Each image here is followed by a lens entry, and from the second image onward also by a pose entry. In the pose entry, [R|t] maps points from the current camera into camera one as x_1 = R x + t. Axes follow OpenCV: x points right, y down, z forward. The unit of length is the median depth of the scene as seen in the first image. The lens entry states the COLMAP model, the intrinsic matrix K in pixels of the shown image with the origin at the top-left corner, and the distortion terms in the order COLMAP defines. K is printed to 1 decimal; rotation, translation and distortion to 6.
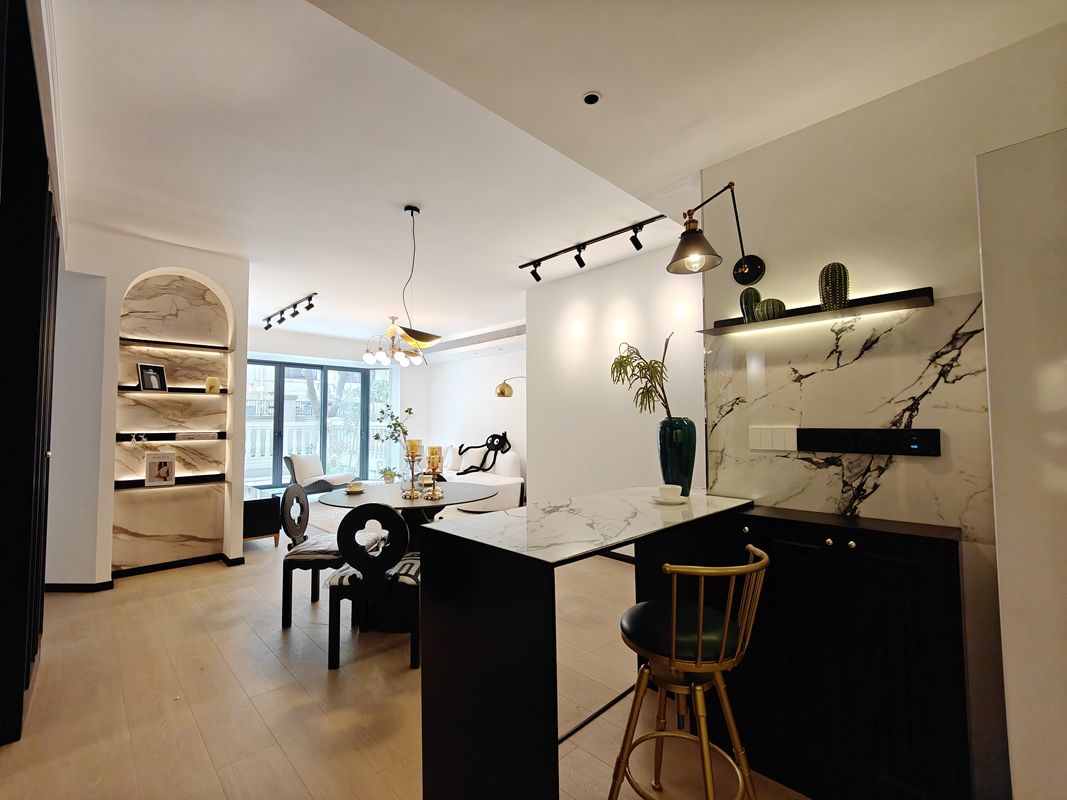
lens RADIAL K [[455.5, 0, 533.5], [0, 455.5, 400.0], [0, 0, 1]] dist [0.000101, -0.000129]
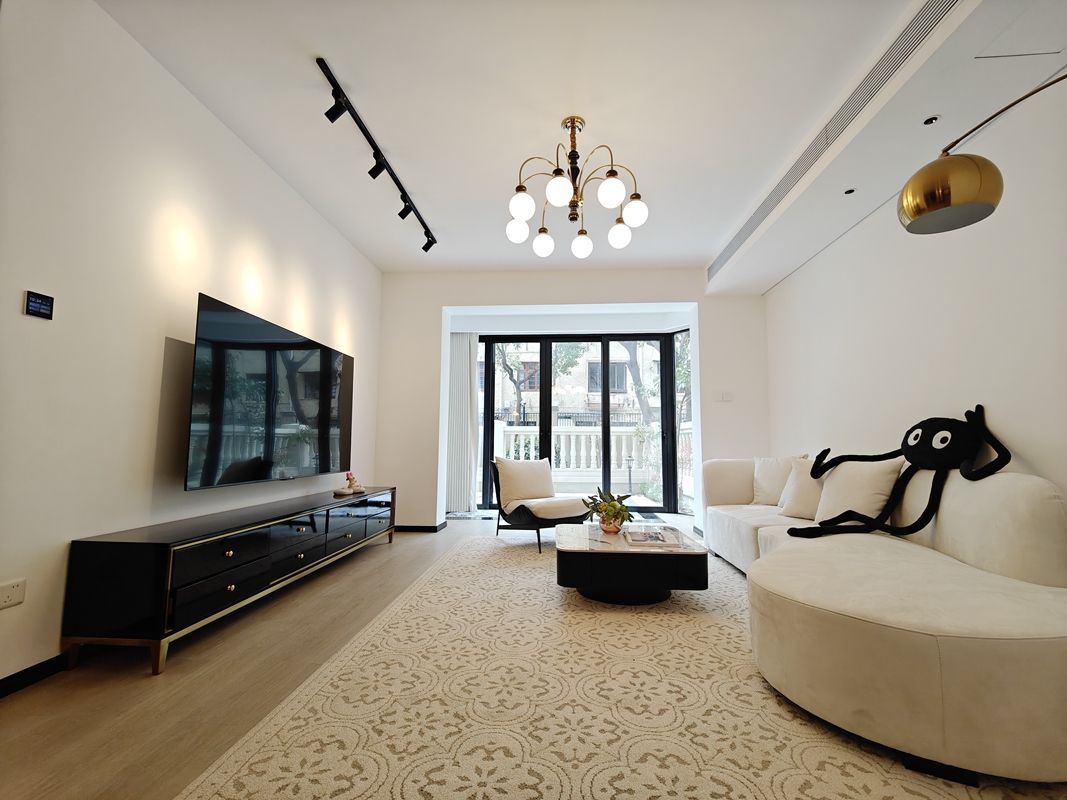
lens RADIAL K [[455.5, 0, 533.5], [0, 455.5, 400.0], [0, 0, 1]] dist [0.000101, -0.000129]
pose [[0.660039, -0.062393, -0.748636, -0.032252], [0.025893, 0.997842, -0.060333, 0.076089], [0.750785, 0.020437, 0.660231, 0.597947]]
